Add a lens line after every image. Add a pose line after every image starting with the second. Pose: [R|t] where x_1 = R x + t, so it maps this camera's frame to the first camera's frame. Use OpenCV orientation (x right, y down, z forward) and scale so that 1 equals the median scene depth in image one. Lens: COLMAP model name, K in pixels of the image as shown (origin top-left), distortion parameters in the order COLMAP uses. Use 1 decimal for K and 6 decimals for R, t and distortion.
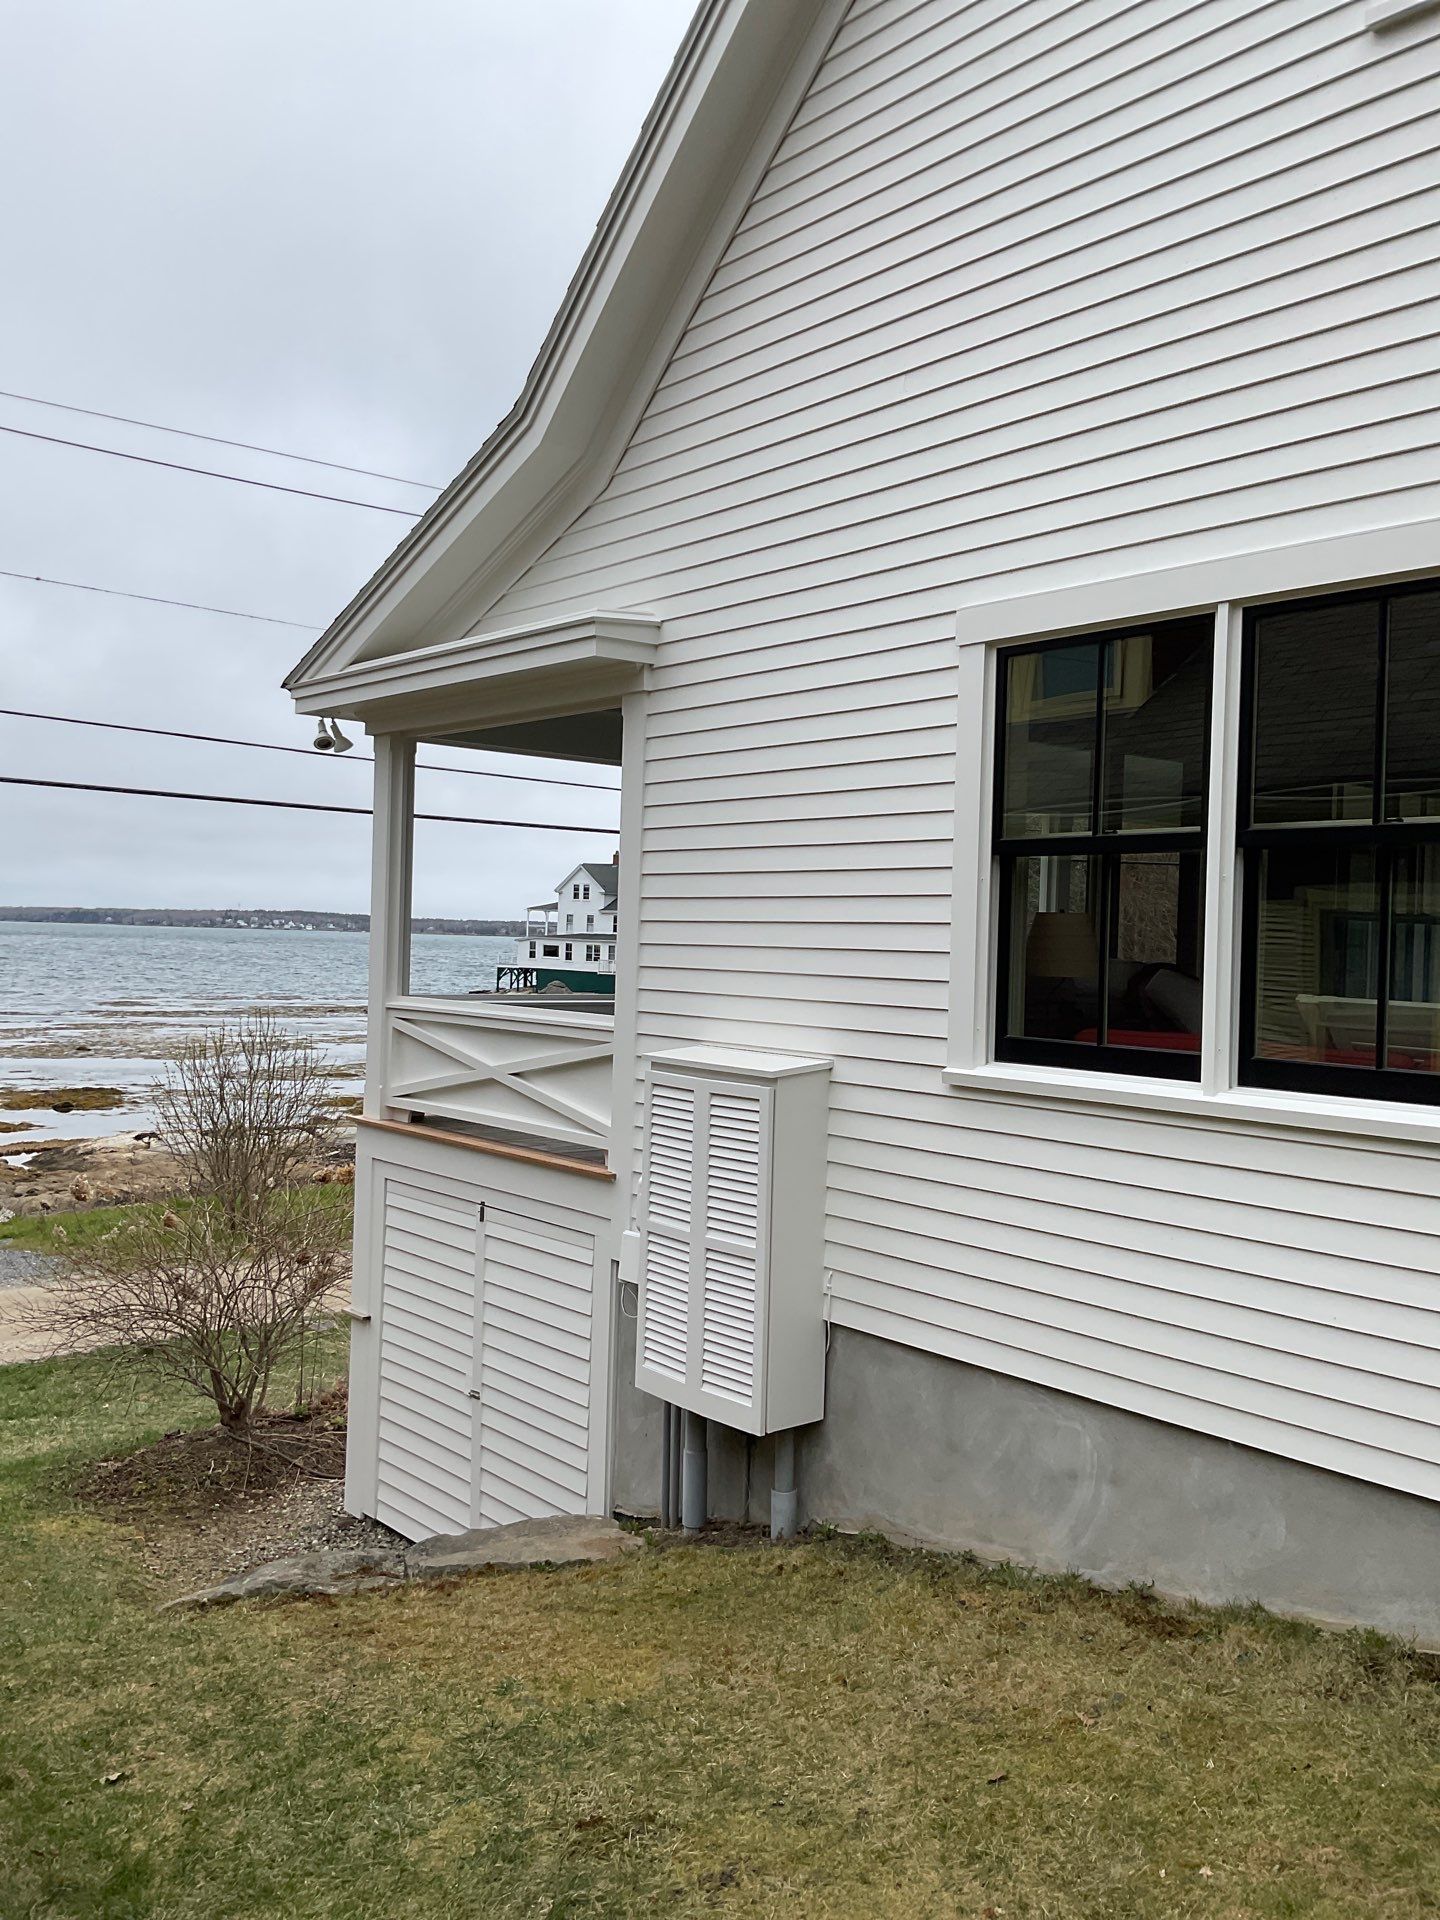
lens RADIAL K [[1600.3, 0, 720.0], [0, 1600.3, 960.0], [0, 0, 1]] dist [0.109217, -0.146268]
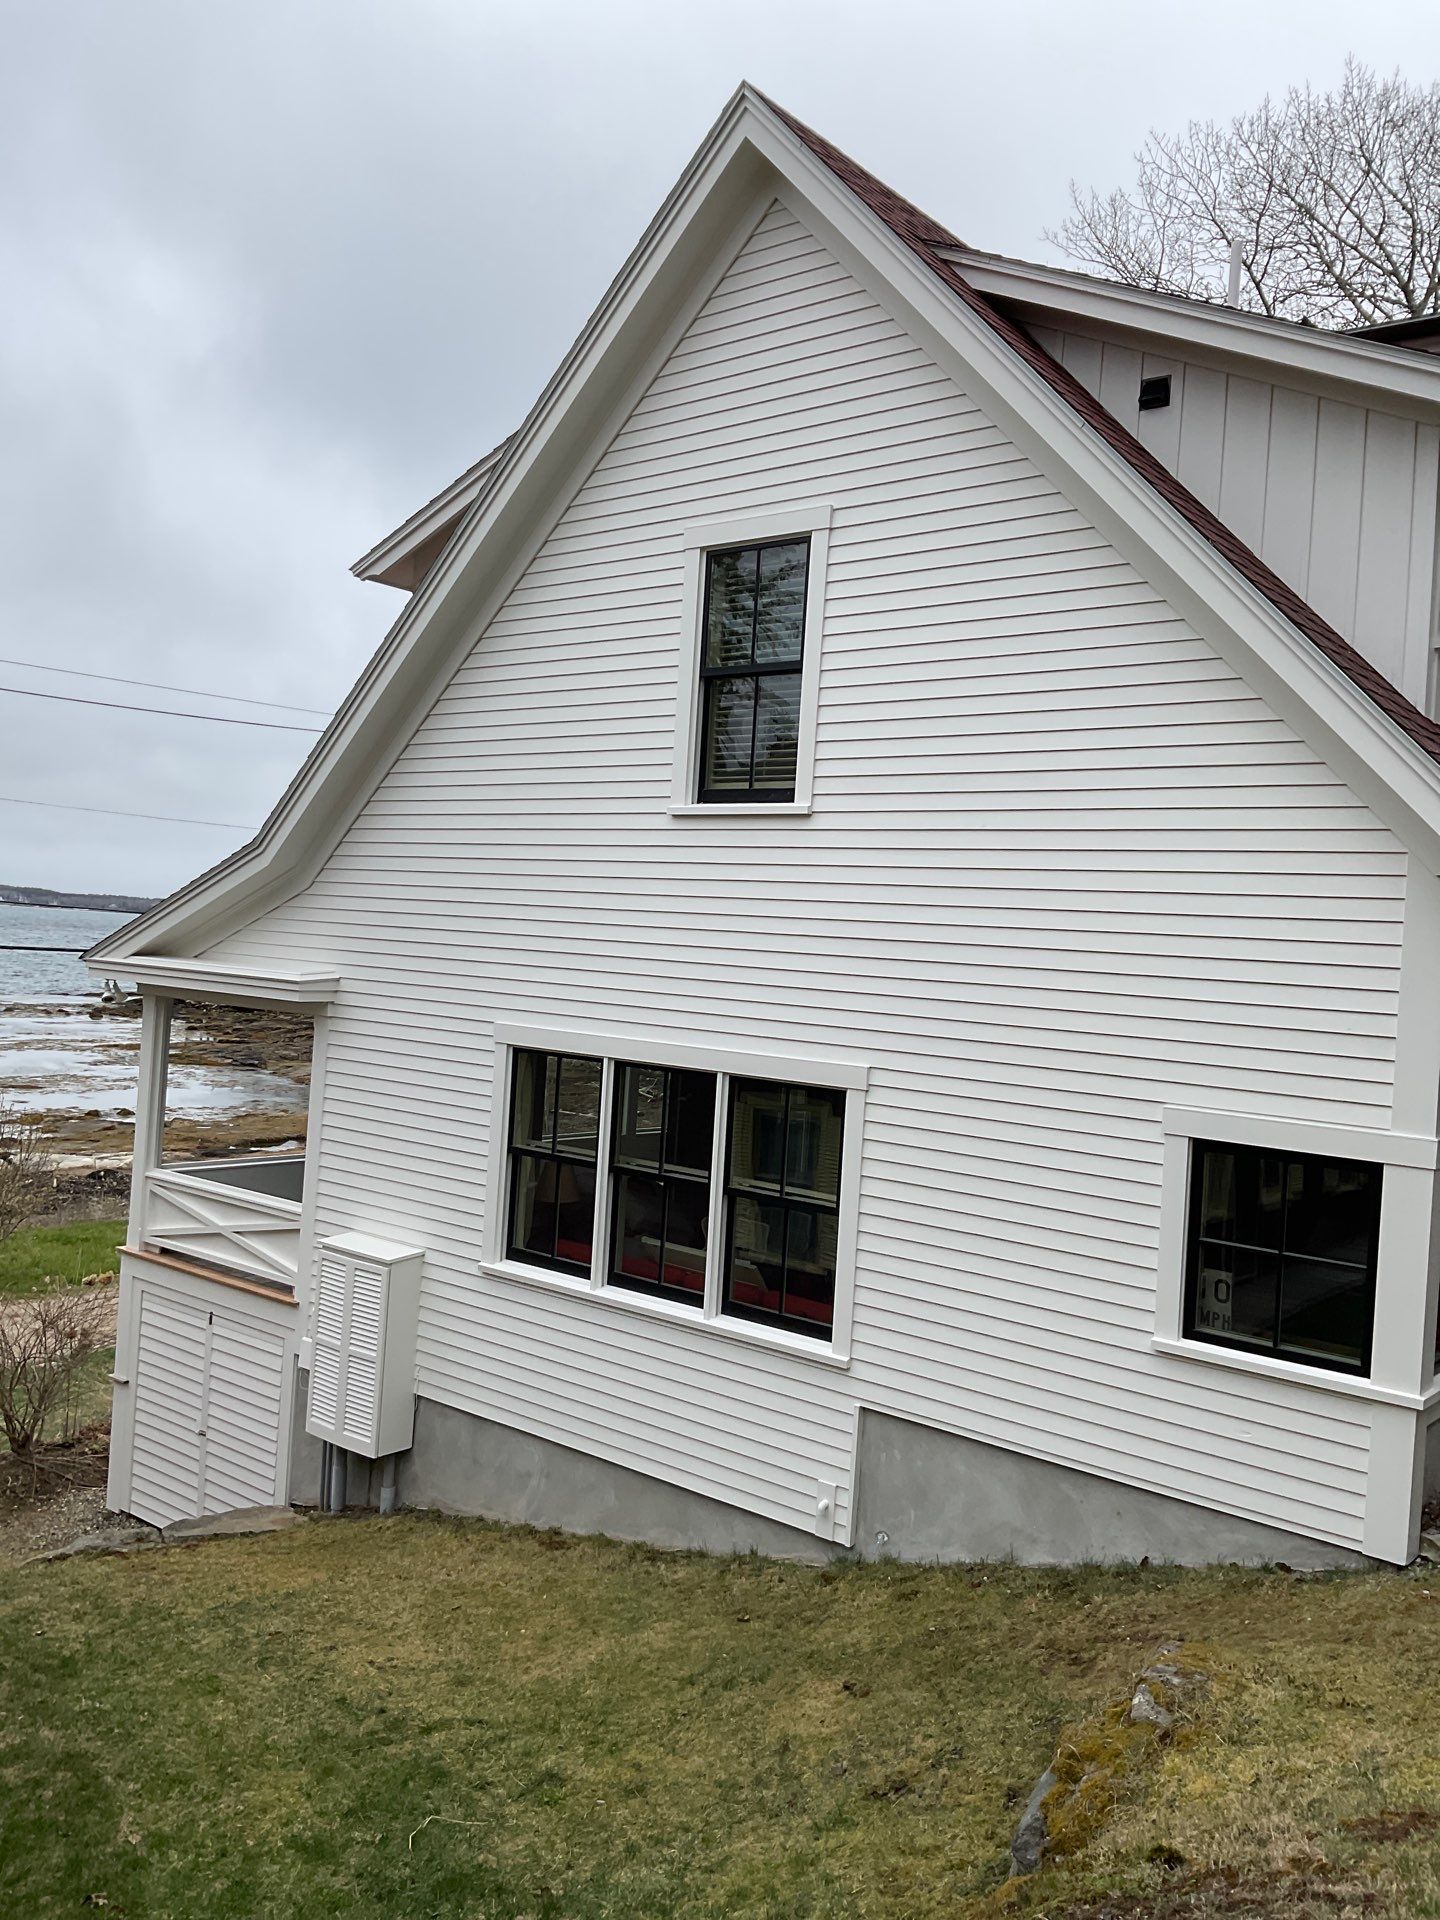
lens RADIAL K [[1590.2, 0, 720.0], [0, 1590.2, 960.0], [0, 0, 1]] dist [0.095863, -0.161669]
pose [[0.982509, 0.033386, 0.183197, 0.056210], [-0.033929, 0.999424, -0.000175, -0.278153], [-0.183097, -0.006044, 0.983076, -0.845800]]
